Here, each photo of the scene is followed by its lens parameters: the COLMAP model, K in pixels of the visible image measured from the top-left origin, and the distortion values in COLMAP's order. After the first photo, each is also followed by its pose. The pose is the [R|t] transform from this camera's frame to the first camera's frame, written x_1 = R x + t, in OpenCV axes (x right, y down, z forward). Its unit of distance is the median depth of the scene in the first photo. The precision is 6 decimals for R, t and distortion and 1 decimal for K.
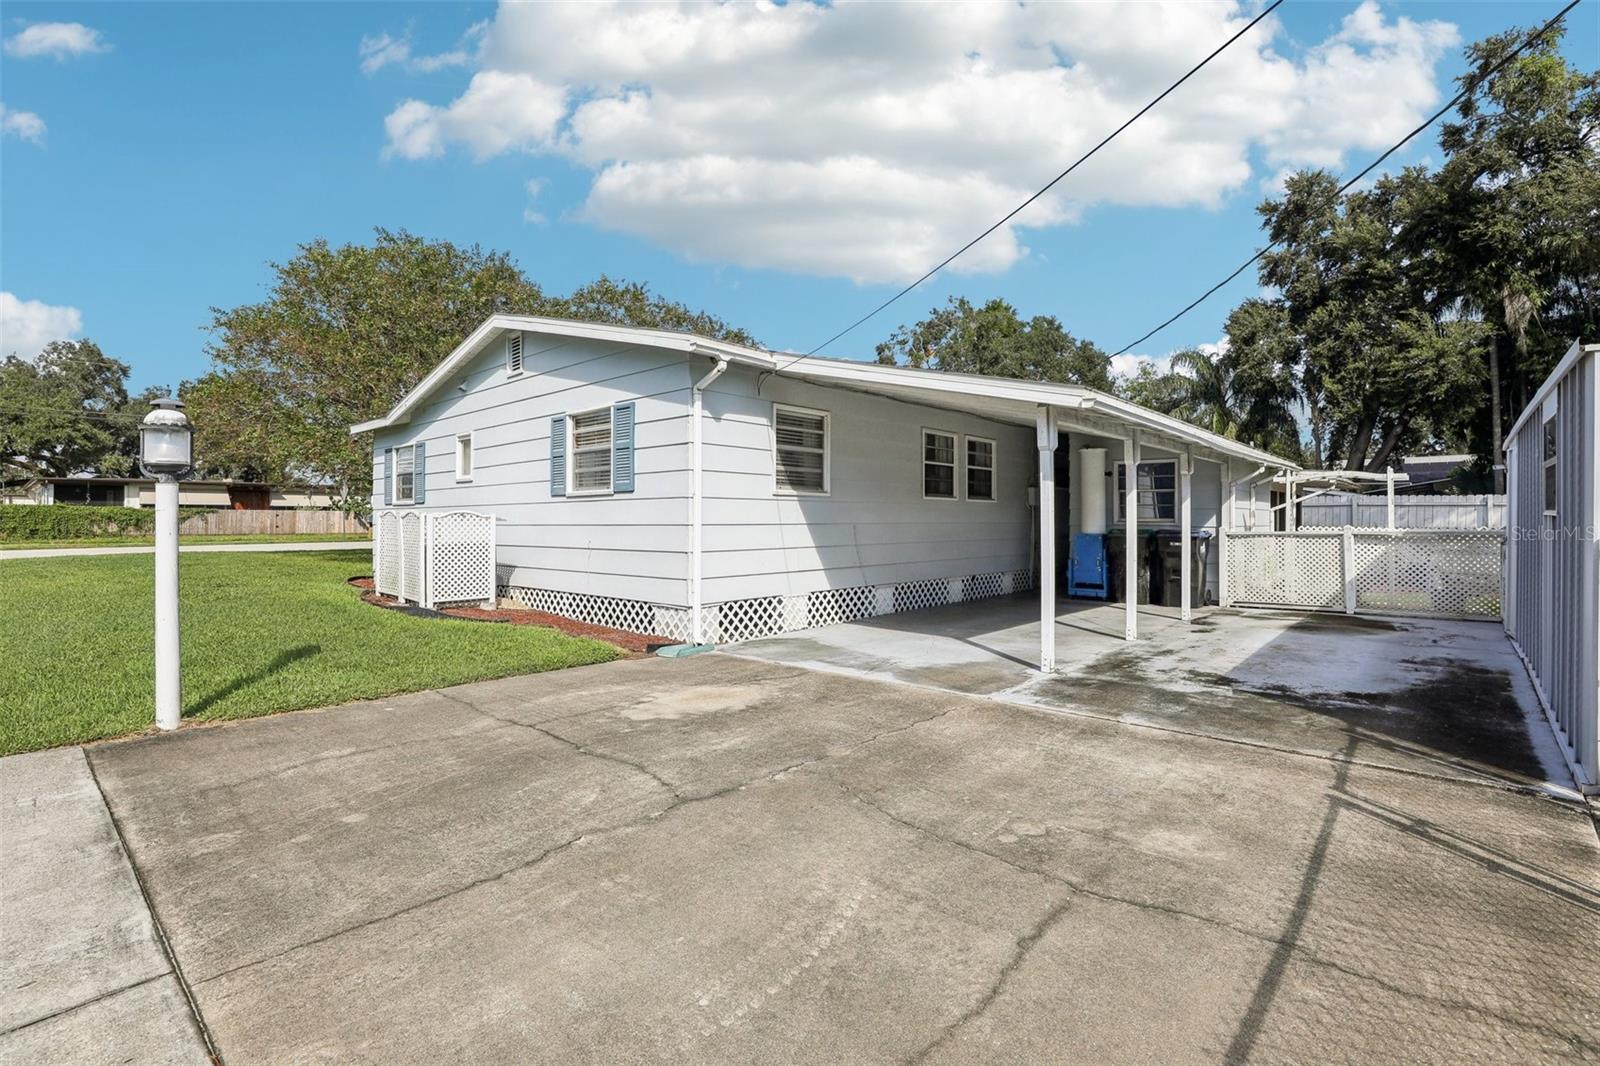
lens RADIAL K [[743.0, 0, 803.7], [0, 743.0, 523.1], [0, 0, 1]] dist [-0.027268, 0.006920]
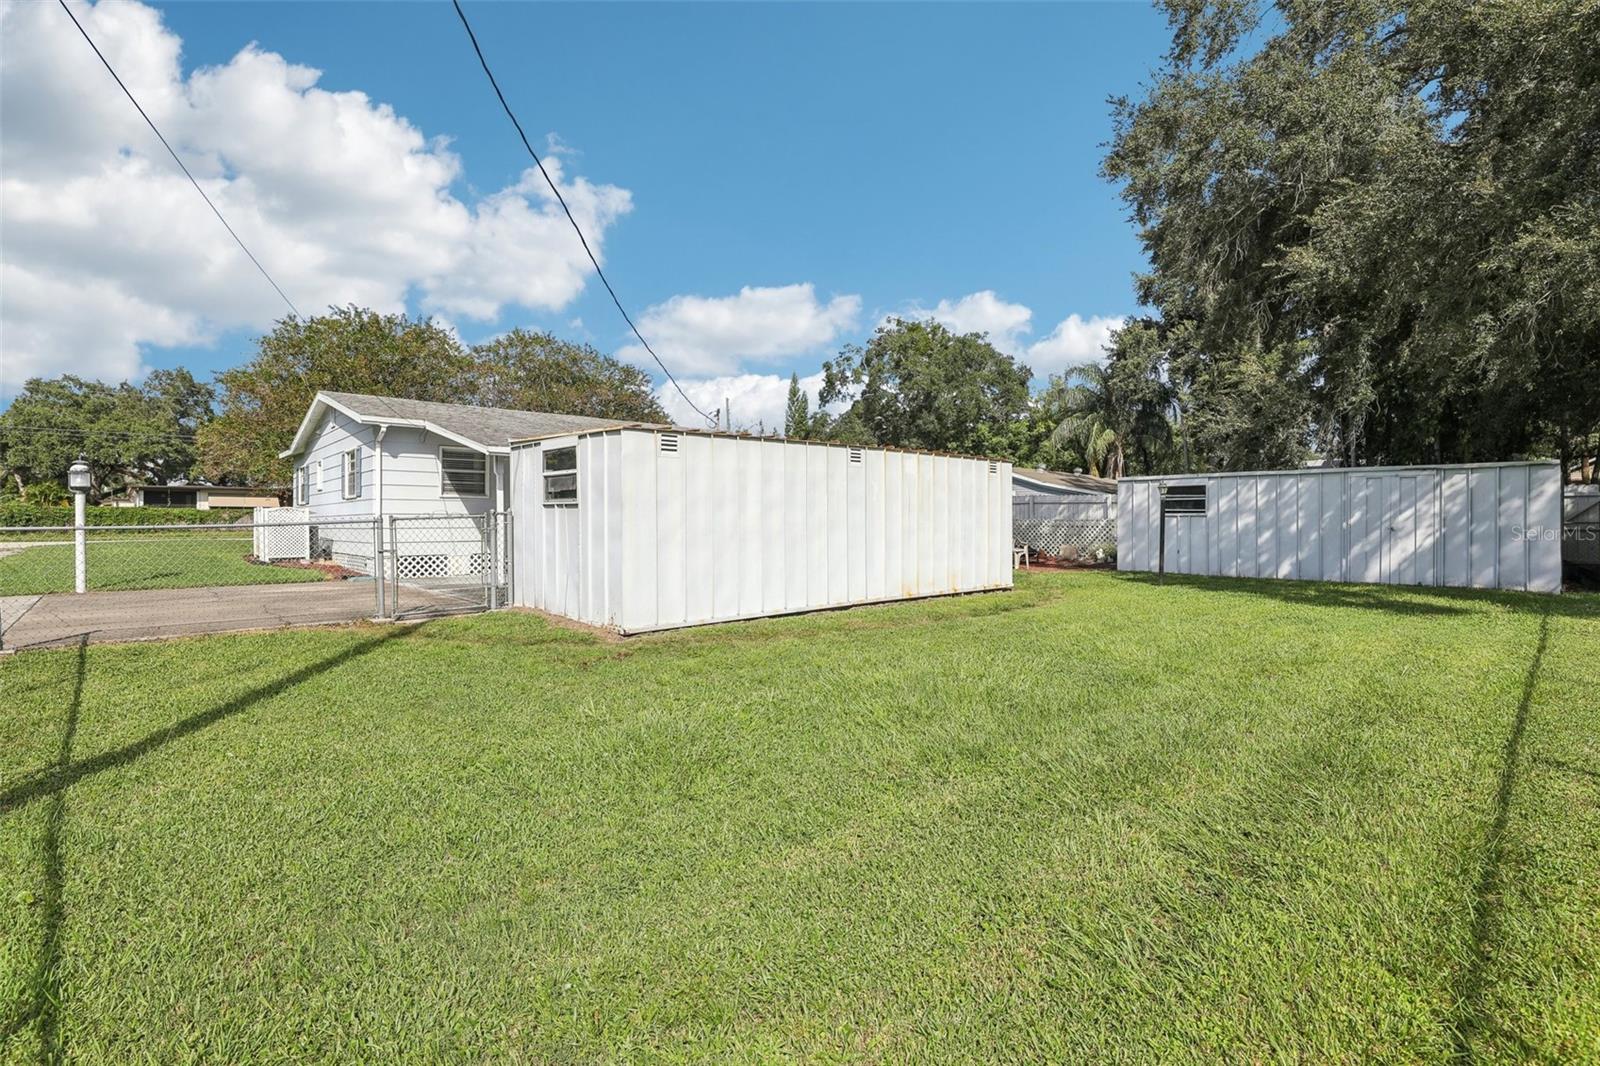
lens RADIAL K [[743.0, 0, 796.4], [0, 743.0, 535.2], [0, 0, 1]] dist [-0.027268, 0.006920]
pose [[0.995177, 0.001768, -0.098075, 0.220295], [-0.000469, 0.999912, 0.013270, 0.006287], [0.098090, -0.013160, 0.995091, -0.151244]]
